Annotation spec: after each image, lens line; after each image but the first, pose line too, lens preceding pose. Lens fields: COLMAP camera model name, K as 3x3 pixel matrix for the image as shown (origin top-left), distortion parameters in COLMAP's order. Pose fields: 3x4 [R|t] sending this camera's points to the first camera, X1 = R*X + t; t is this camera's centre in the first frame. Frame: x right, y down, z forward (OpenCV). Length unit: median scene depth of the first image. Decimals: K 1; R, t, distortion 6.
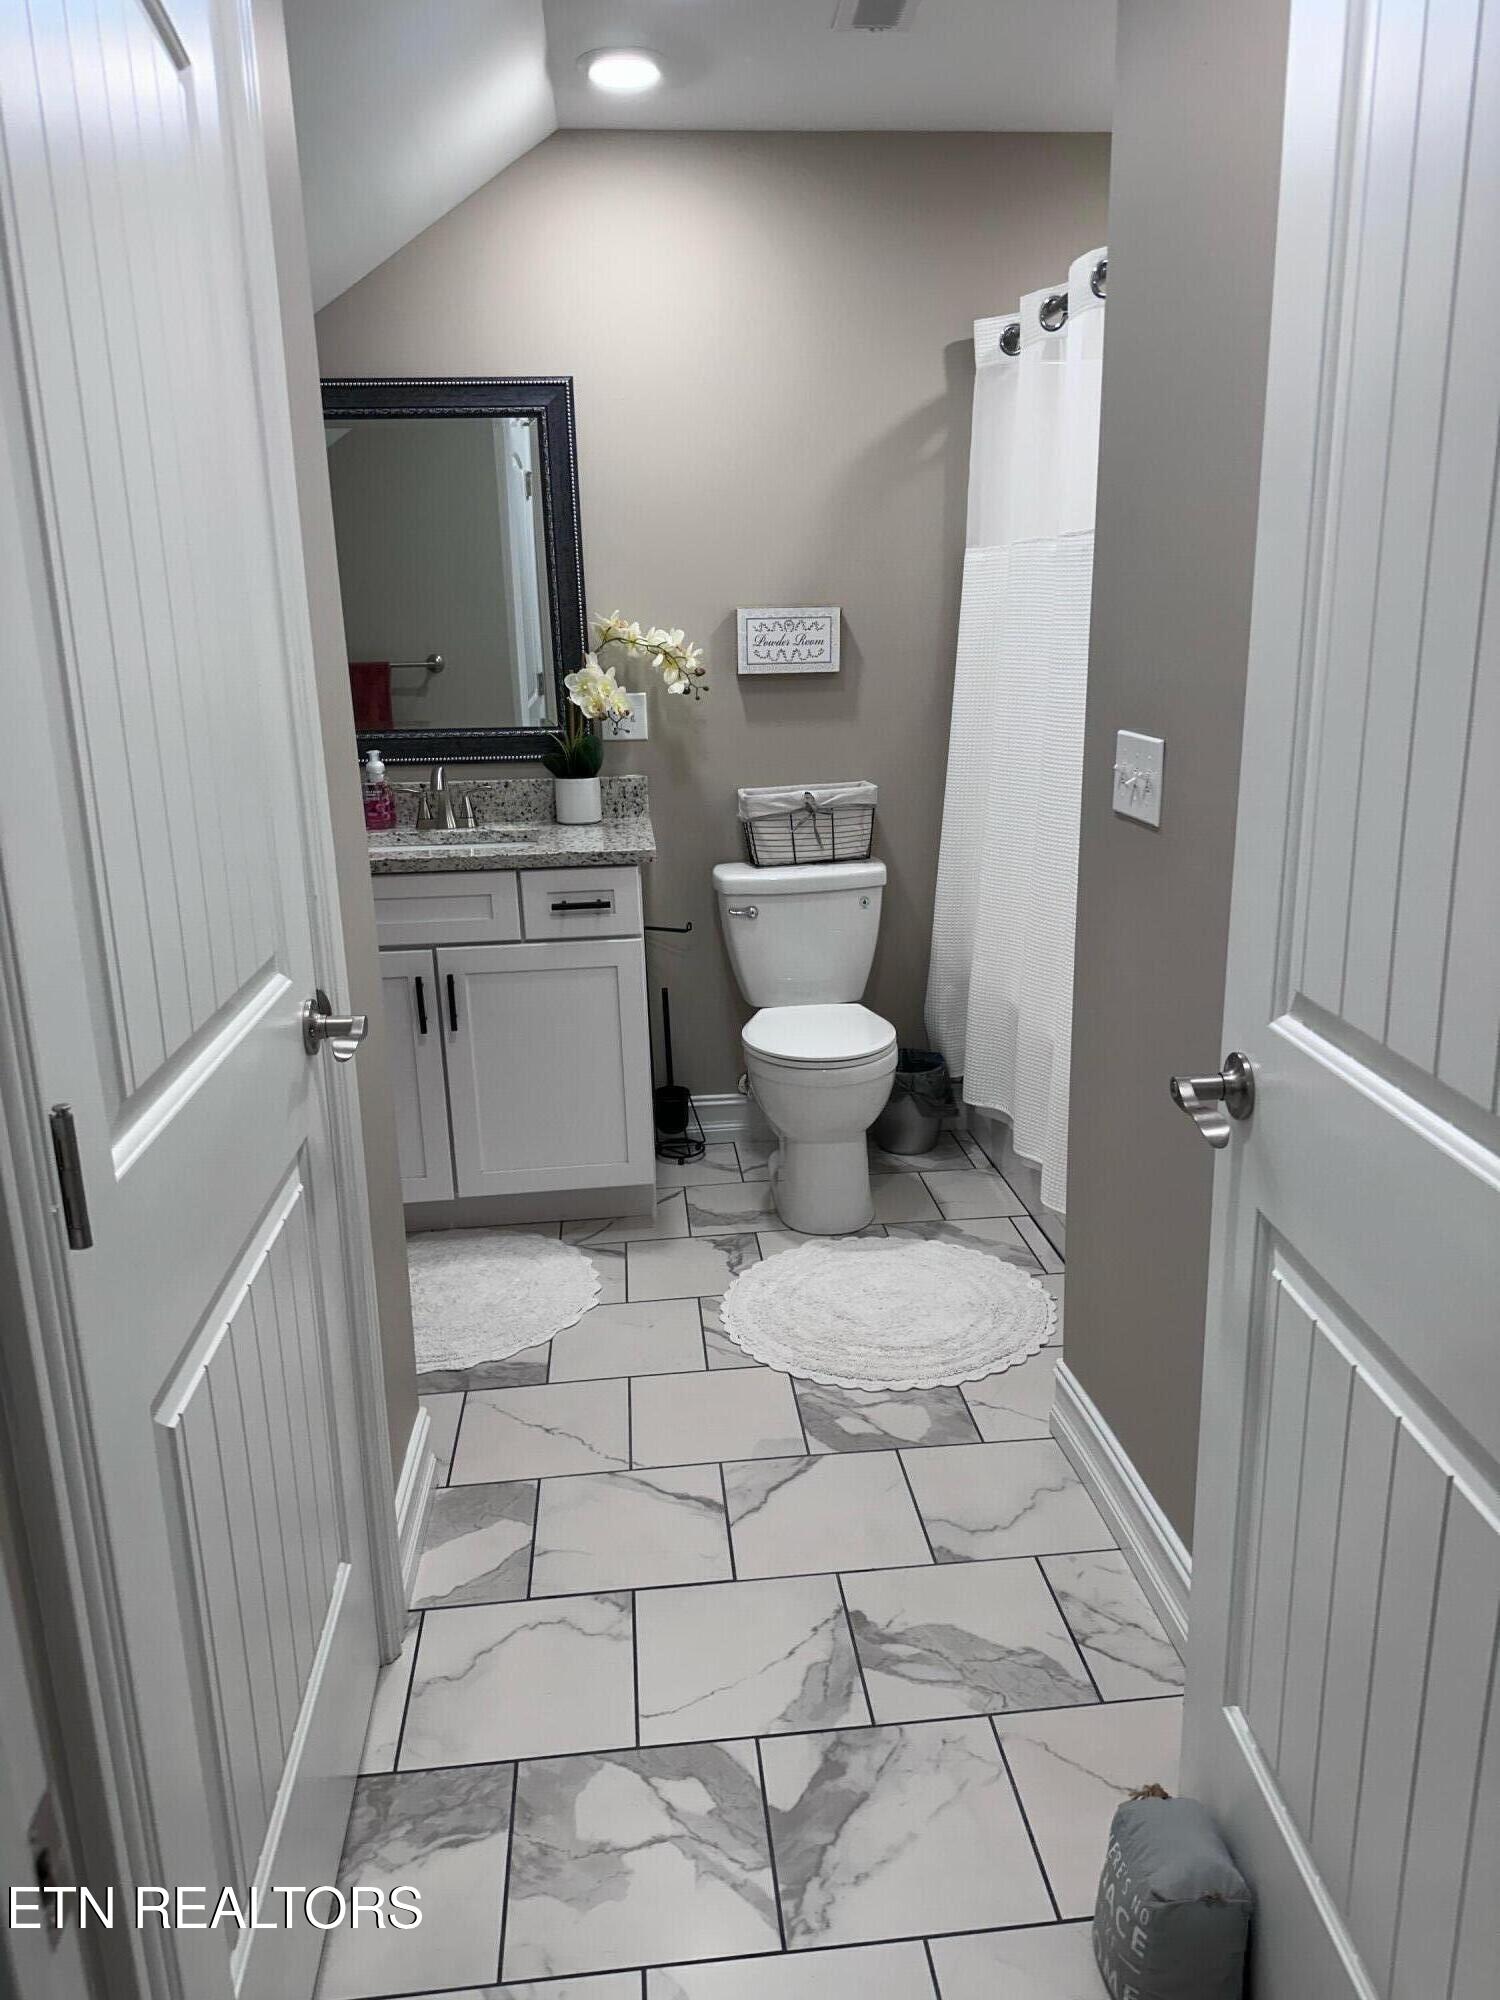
lens RADIAL K [[1413.3, 0, 799.5], [0, 1413.3, 1019.4], [0, 0, 1]] dist [0.094896, -0.118663]
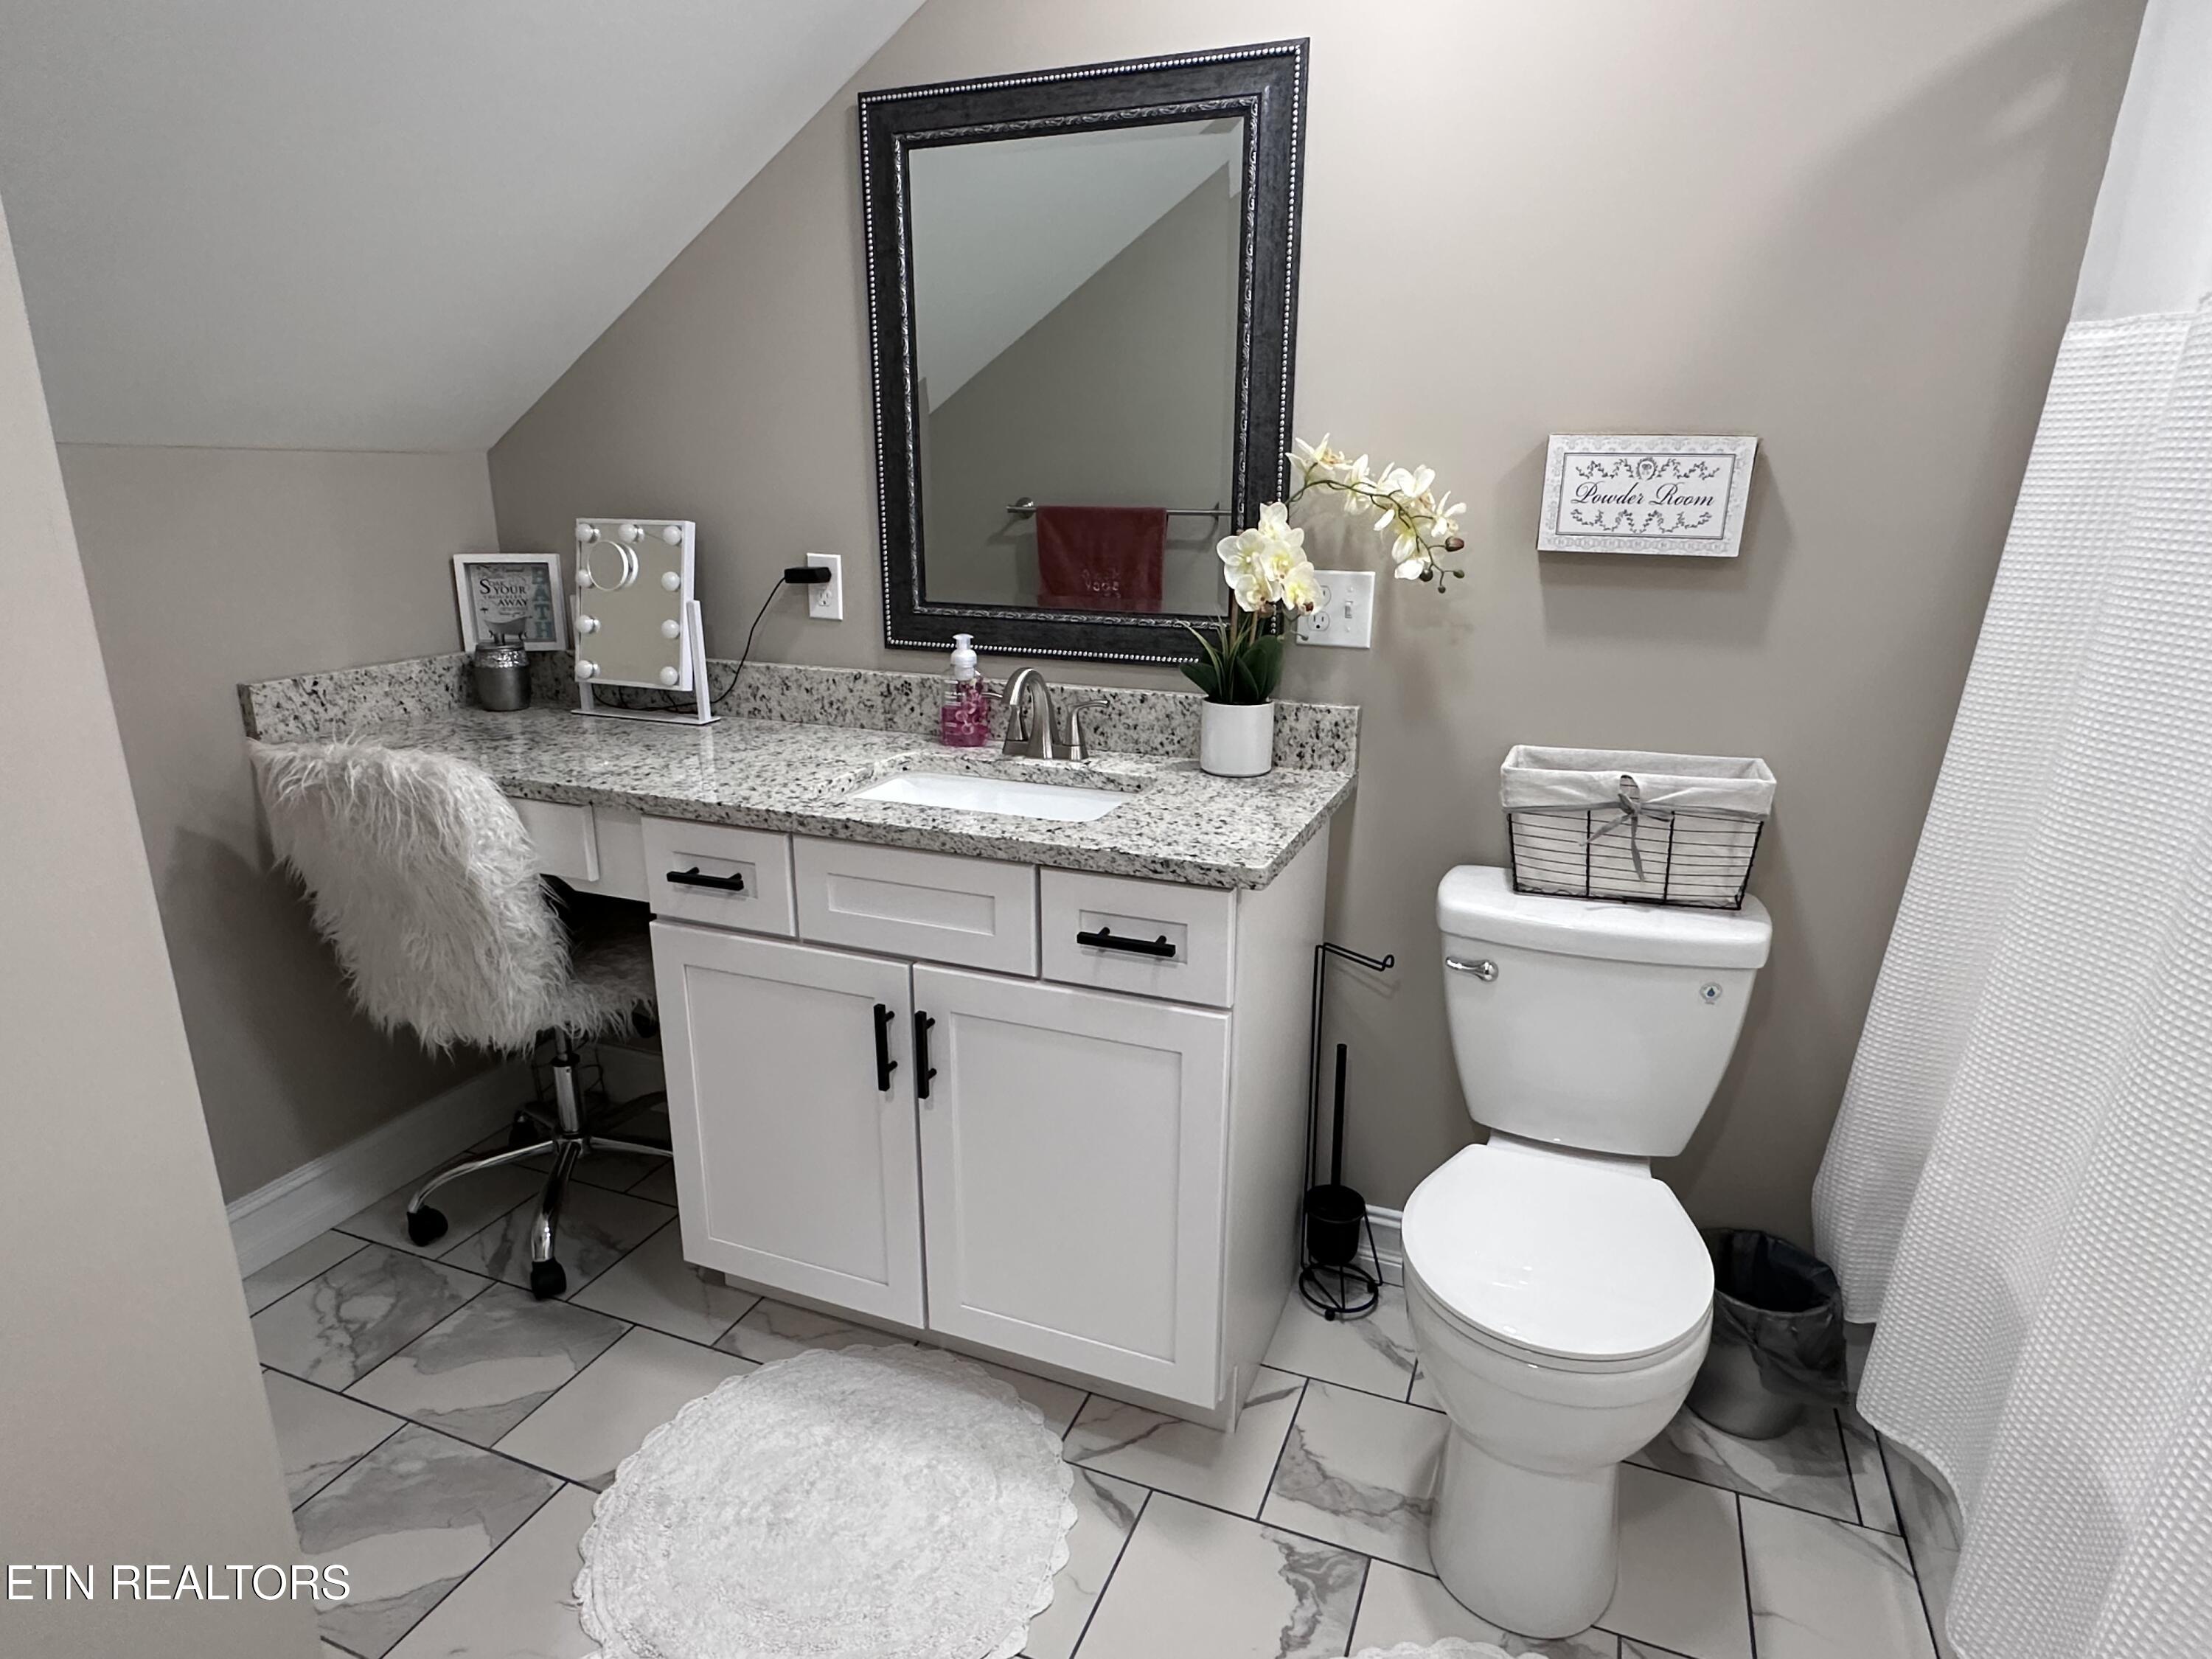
lens RADIAL K [[1251.9, 0, 1112.6], [0, 1251.9, 833.8], [0, 0, 1]] dist [-0.002551, -0.003590]
pose [[0.872348, 0.162350, -0.461142, 0.058623], [-0.158742, 0.986205, 0.046911, -0.131919], [0.462397, 0.032280, 0.886085, 0.497708]]
